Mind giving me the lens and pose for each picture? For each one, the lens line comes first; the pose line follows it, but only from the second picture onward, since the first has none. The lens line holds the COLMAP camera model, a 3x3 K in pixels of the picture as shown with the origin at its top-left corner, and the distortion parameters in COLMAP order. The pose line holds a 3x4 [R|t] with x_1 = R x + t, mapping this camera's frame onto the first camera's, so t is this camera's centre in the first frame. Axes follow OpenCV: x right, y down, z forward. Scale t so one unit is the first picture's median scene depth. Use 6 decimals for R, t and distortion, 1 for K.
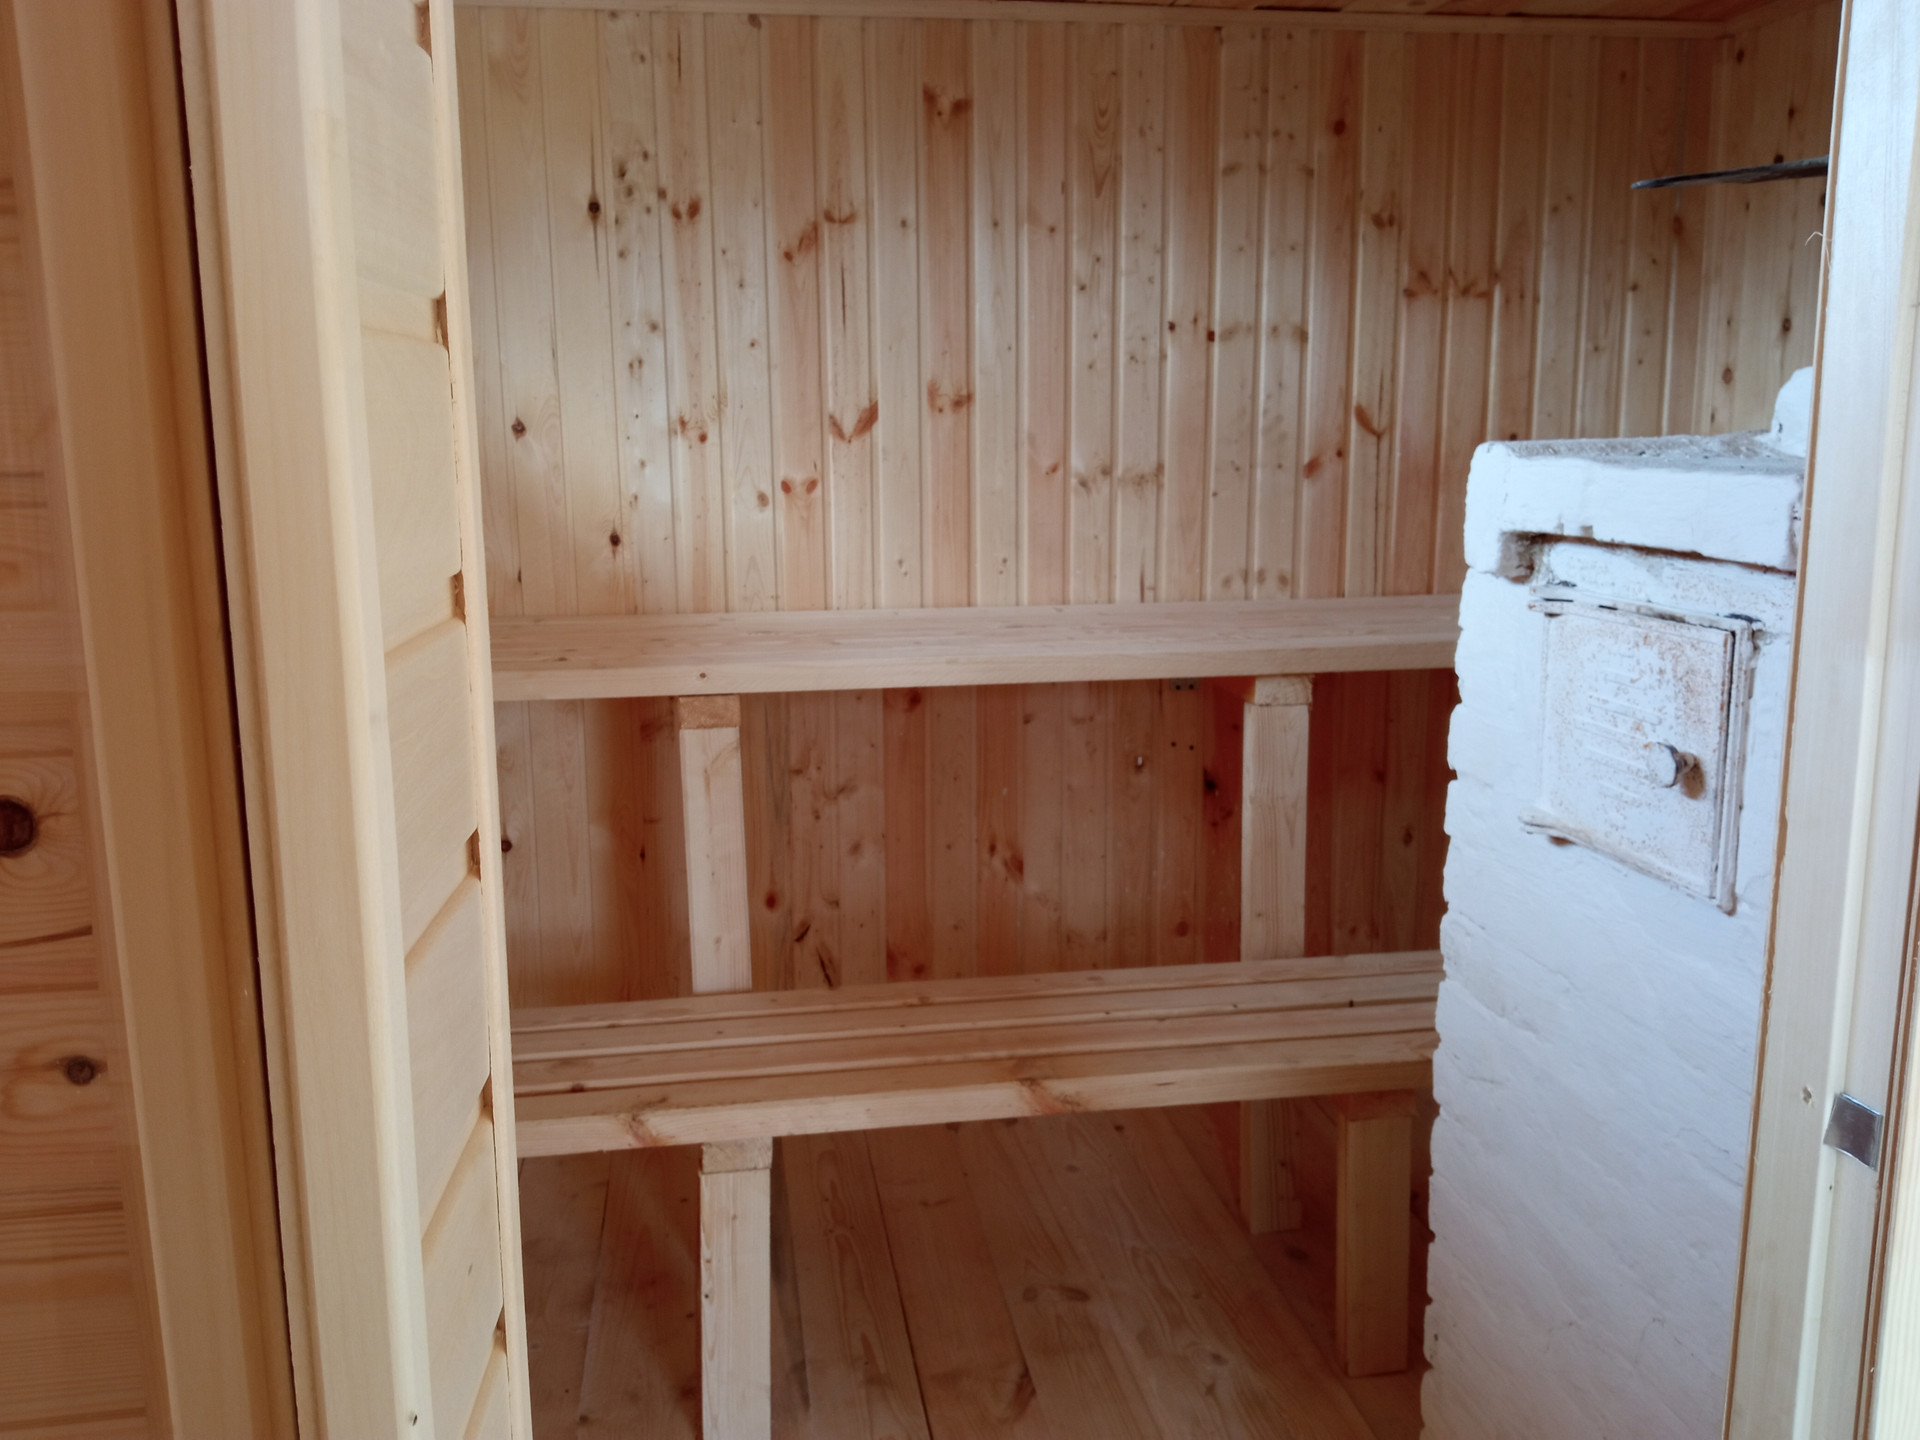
lens RADIAL K [[1569.3, 0, 942.9], [0, 1569.3, 736.0], [0, 0, 1]] dist [0.093952, -0.169582]
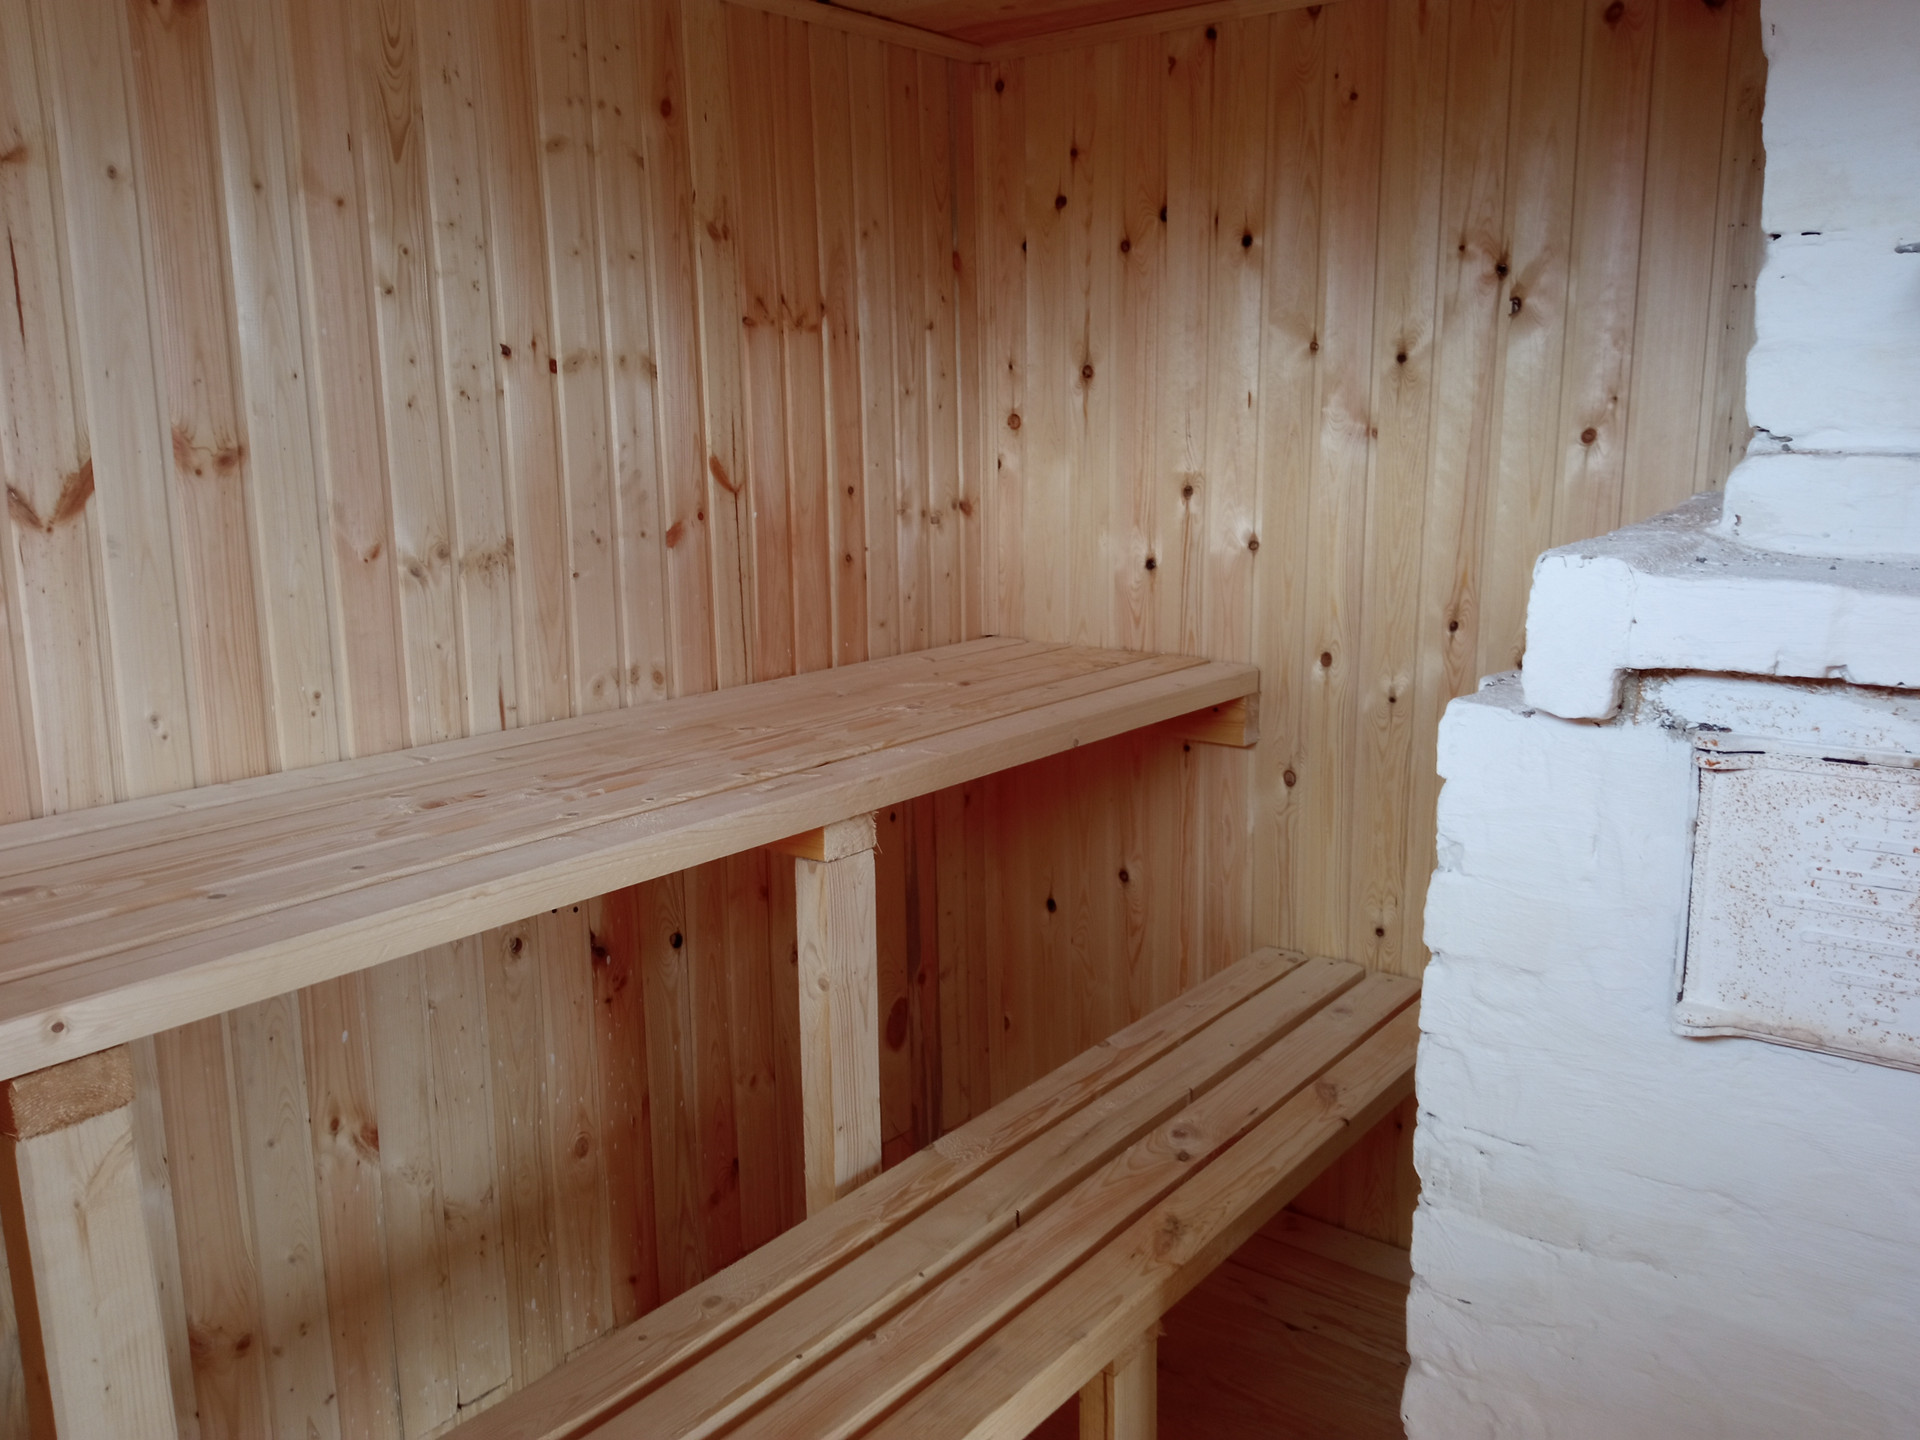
lens RADIAL K [[1569.3, 0, 959.6], [0, 1569.3, 724.3], [0, 0, 1]] dist [0.093952, -0.169582]
pose [[0.725023, -0.130706, 0.676209, -0.224023], [0.136444, 0.989625, 0.044994, -0.096435], [-0.675074, 0.059643, 0.735335, 0.342874]]
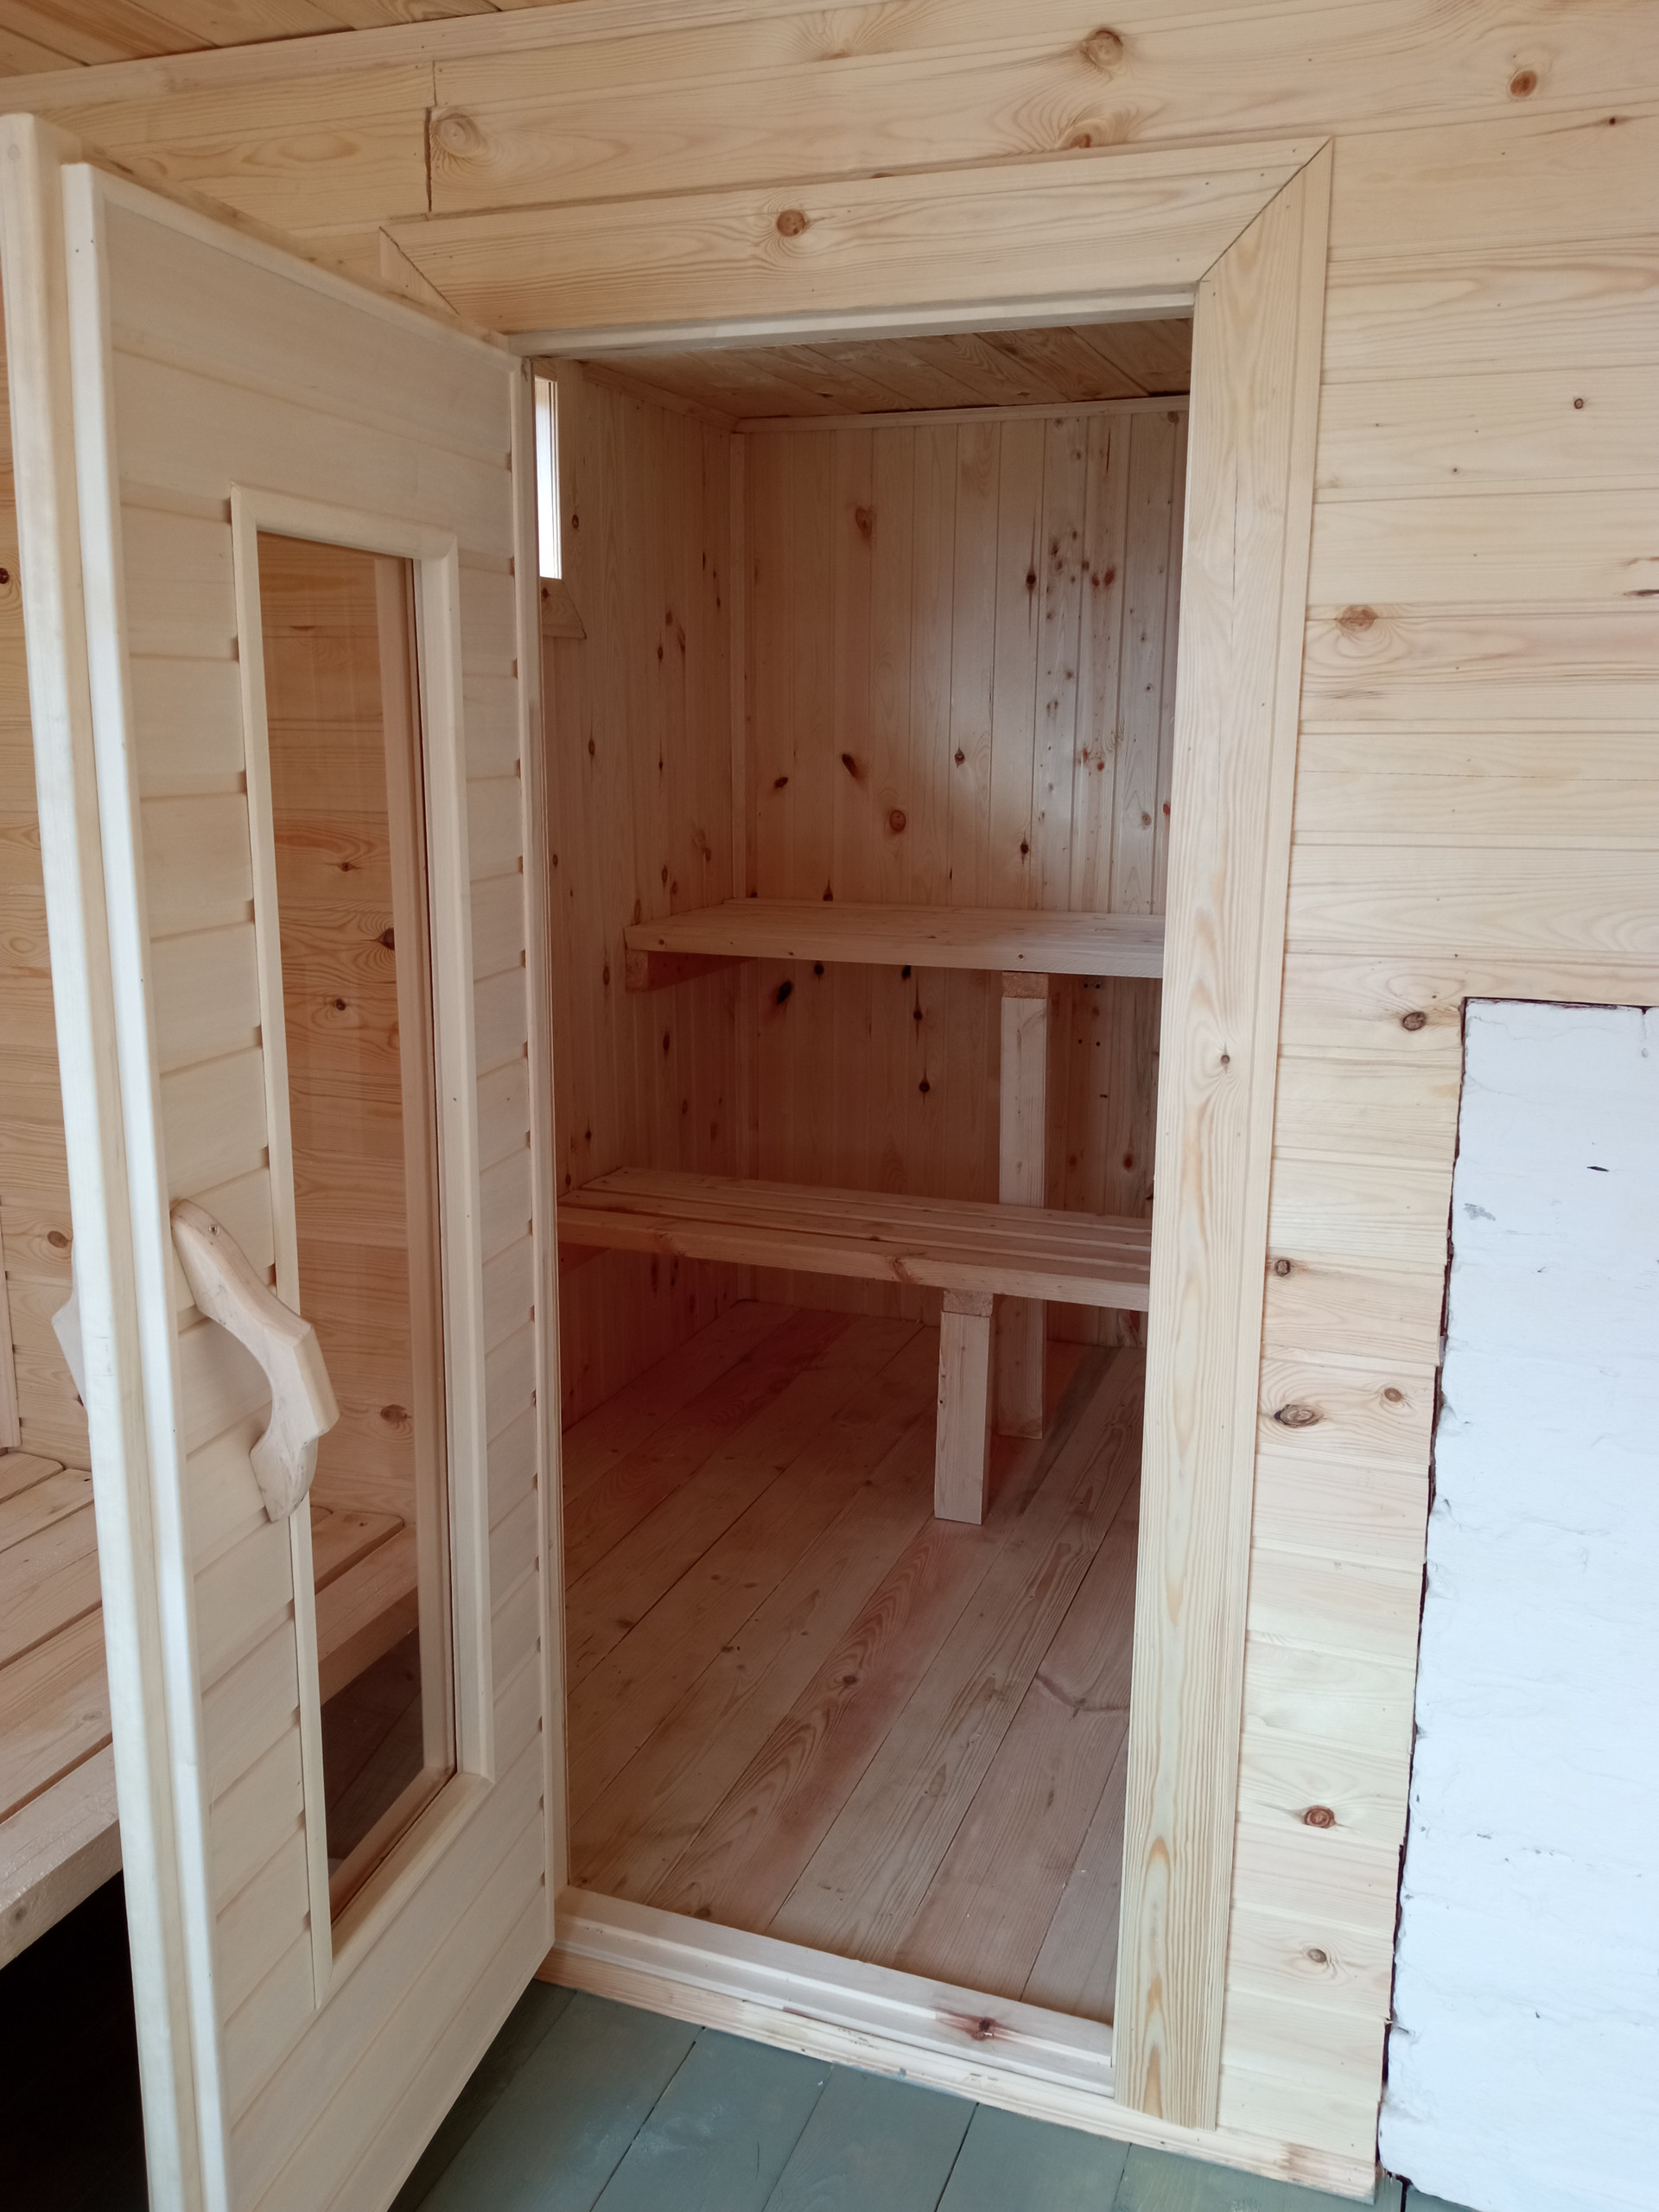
lens RADIAL K [[1807.9, 0, 837.9], [0, 1807.9, 1124.9], [0, 0, 1]] dist [0.093952, -0.169582]
pose [[0.875706, 0.118915, -0.467973, 0.349610], [-0.105422, 0.992904, 0.055031, 0.027059], [0.471196, 0.001143, 0.882028, -0.313821]]
